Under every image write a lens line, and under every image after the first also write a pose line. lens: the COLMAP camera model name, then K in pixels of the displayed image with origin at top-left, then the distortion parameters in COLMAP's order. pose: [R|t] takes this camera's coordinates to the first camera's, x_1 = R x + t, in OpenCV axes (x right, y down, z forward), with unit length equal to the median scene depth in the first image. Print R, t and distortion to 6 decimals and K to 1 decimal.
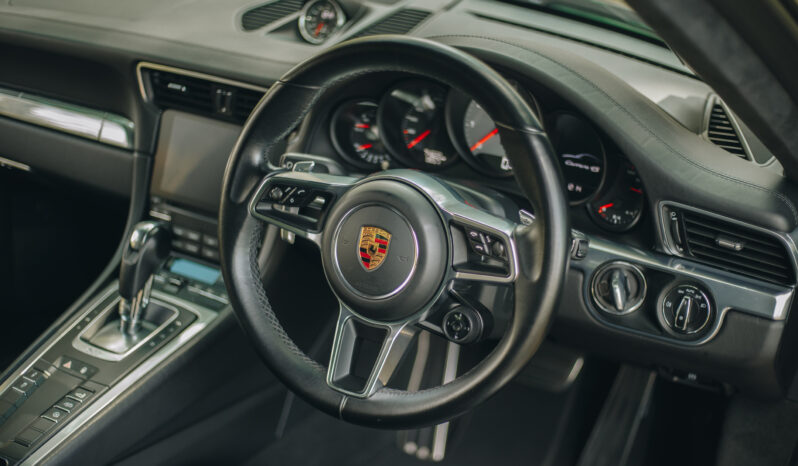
lens RADIAL K [[1172.5, 0, 399.1], [0, 1172.5, 214.7], [0, 0, 1]] dist [-0.104788, -0.033352]
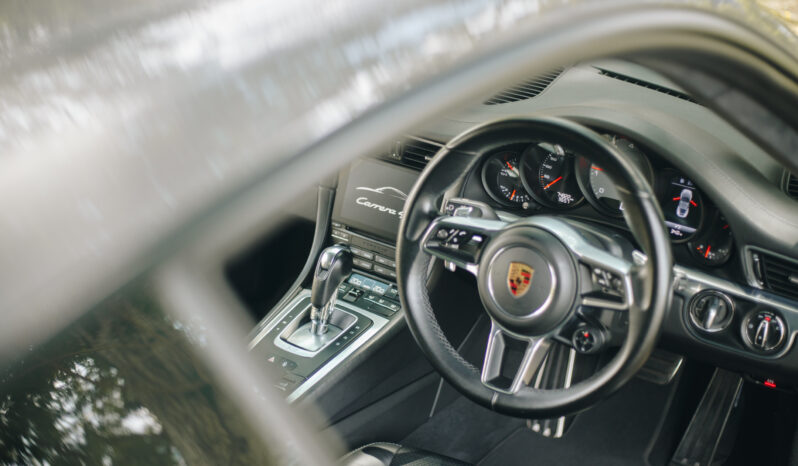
lens RADIAL K [[1172.5, 0, 399.1], [0, 1172.5, 214.7], [0, 0, 1]] dist [-0.104788, -0.033352]
pose [[0.995446, 0.012903, -0.094448, -0.031672], [-0.009880, 0.999426, 0.032408, -0.080478], [0.094812, -0.031327, 0.995002, -0.285334]]
